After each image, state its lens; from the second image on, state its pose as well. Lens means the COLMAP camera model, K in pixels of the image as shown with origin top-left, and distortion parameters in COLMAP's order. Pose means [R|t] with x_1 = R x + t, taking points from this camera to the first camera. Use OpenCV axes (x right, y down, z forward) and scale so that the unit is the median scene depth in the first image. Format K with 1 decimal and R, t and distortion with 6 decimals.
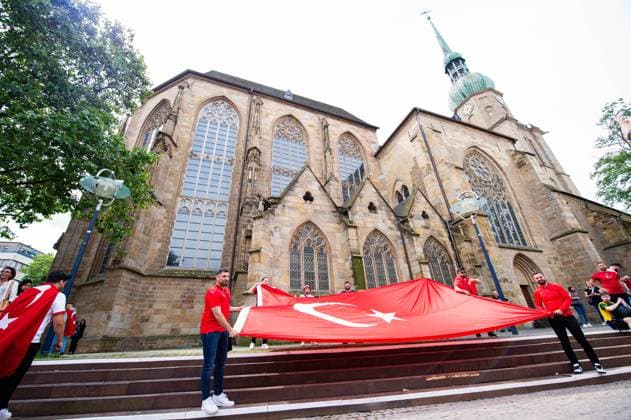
lens RADIAL K [[252.4, 0, 315.5], [0, 252.4, 210.0], [0, 0, 1]] dist [-0.015686, -0.000093]
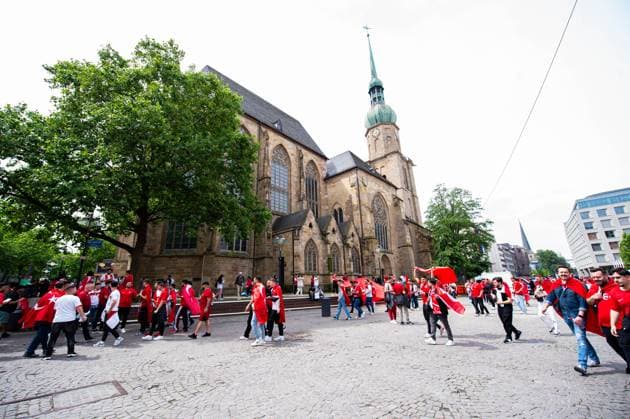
lens RADIAL K [[252.0, 0, 315.0], [0, 252.0, 209.5], [0, 0, 1]] dist [-0.015686, -0.000093]
pose [[0.897370, 0.151653, 0.414402, -0.621739], [-0.218941, 0.968364, 0.119729, -0.309885], [-0.383135, -0.198171, 0.902184, -0.588714]]
